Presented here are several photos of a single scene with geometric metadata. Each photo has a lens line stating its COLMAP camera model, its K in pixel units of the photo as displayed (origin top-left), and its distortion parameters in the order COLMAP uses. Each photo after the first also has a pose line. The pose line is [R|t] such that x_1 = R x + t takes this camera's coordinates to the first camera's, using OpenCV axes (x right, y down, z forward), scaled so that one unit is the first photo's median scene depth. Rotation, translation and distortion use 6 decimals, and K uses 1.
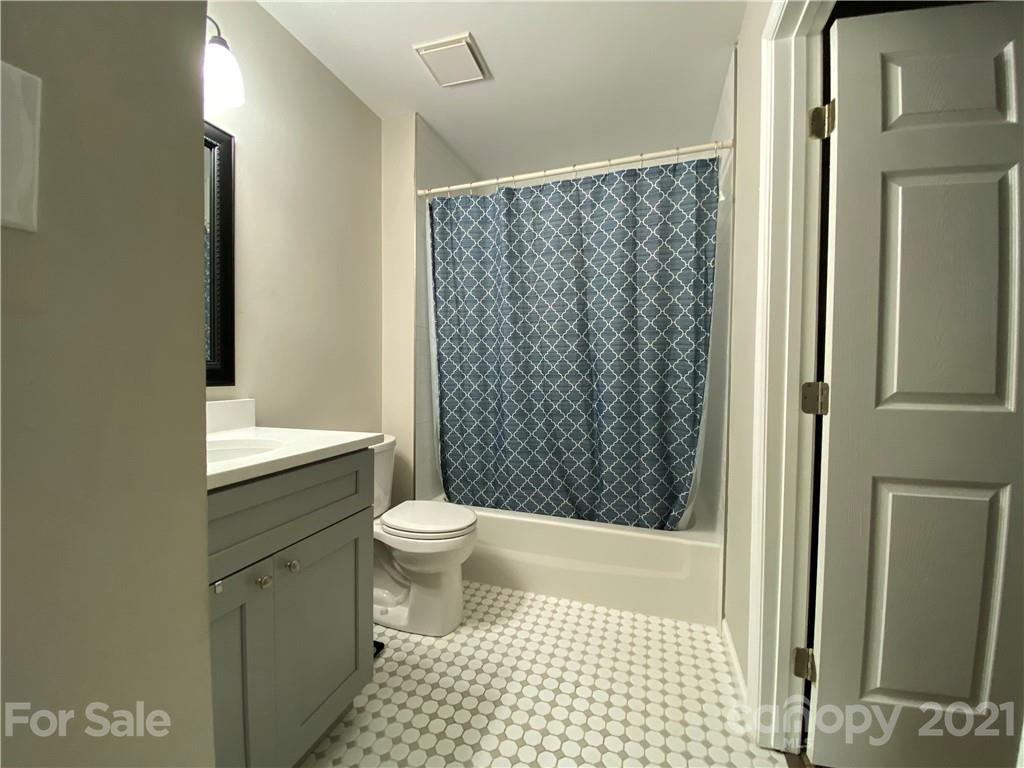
lens RADIAL K [[413.5, 0, 516.9], [0, 413.5, 381.8], [0, 0, 1]] dist [0.020433, -0.020523]
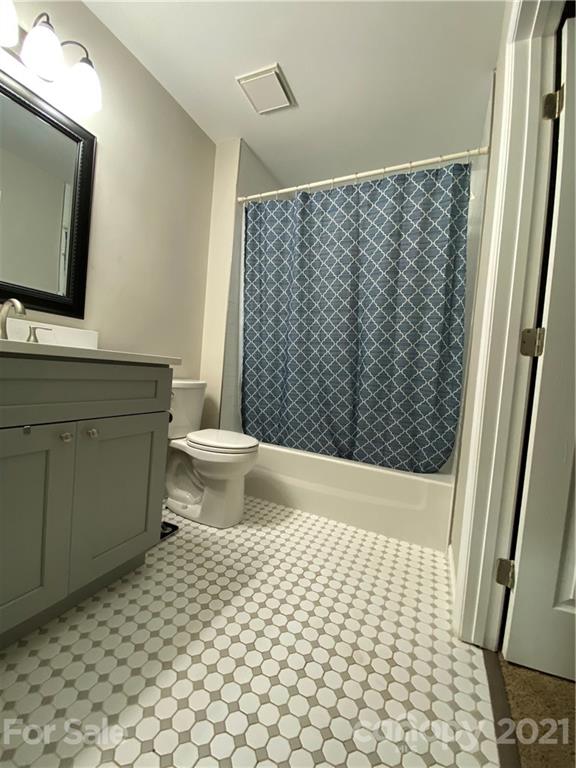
lens RADIAL K [[310.1, 0, 291.5], [0, 310.1, 380.1], [0, 0, 1]] dist [0.020433, -0.020523]
pose [[0.991327, 0.077204, -0.106355, 0.096397], [-0.076926, 0.997014, 0.006721, 0.116553], [0.106556, 0.001519, 0.994306, 0.044831]]
